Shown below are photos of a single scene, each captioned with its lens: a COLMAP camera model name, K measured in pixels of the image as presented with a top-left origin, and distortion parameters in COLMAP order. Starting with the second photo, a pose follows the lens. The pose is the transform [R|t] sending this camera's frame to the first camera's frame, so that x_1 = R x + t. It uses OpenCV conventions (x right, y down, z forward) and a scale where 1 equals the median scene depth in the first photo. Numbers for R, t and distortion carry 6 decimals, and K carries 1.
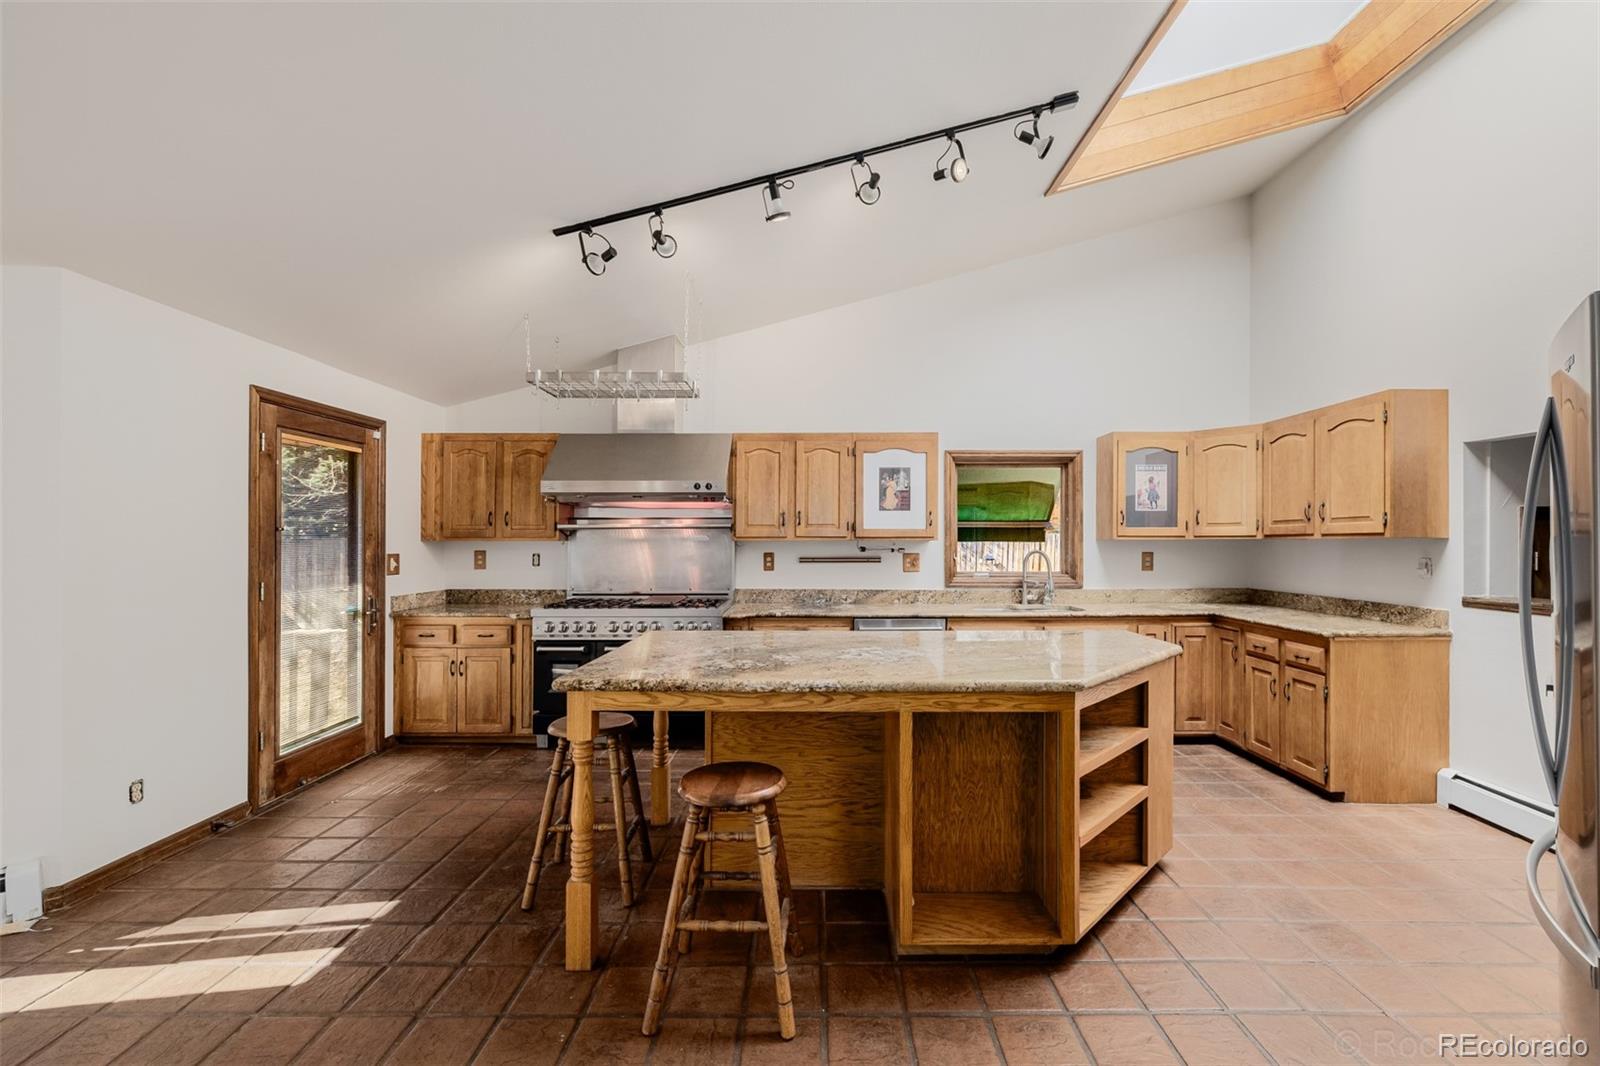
lens RADIAL K [[673.2, 0, 815.0], [0, 673.2, 536.1], [0, 0, 1]] dist [-0.000105, -0.000472]
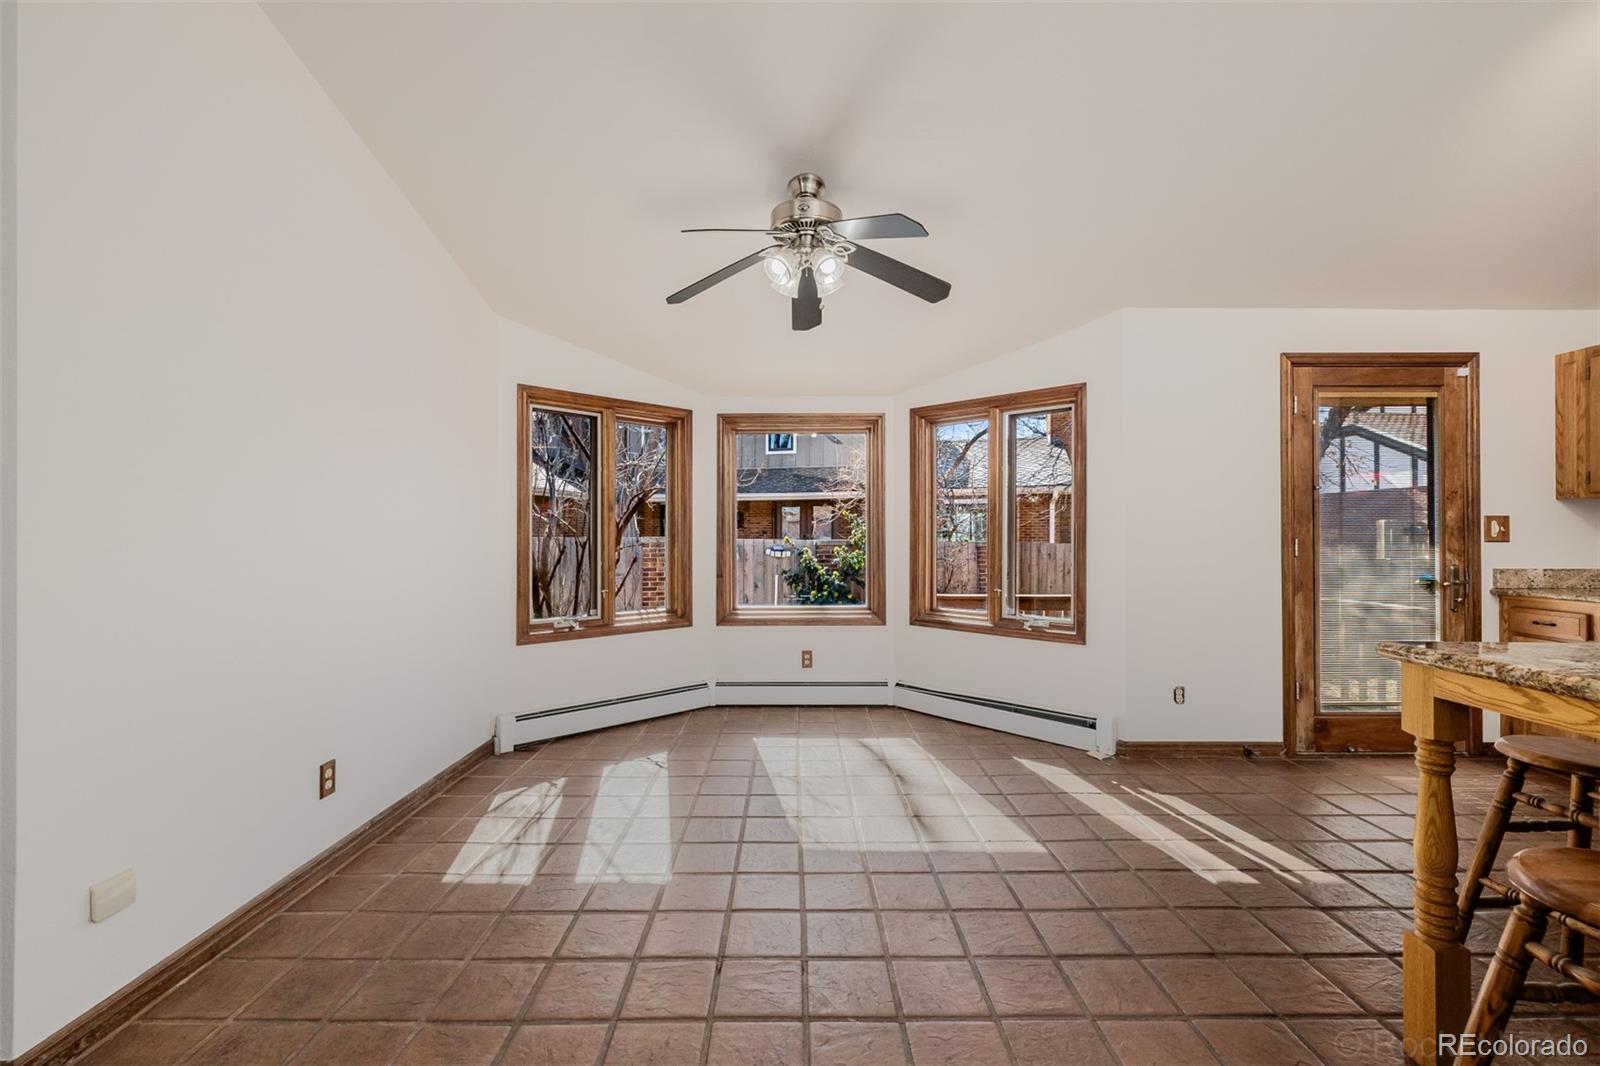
lens RADIAL K [[663.0, 0, 797.1], [0, 663.0, 532.4], [0, 0, 1]] dist [-0.000846, -0.000101]
pose [[0.002606, -0.004003, -0.999989, 0.158361], [0.007650, 0.999963, -0.003983, 0.043275], [0.999967, -0.007639, 0.002637, 0.169504]]
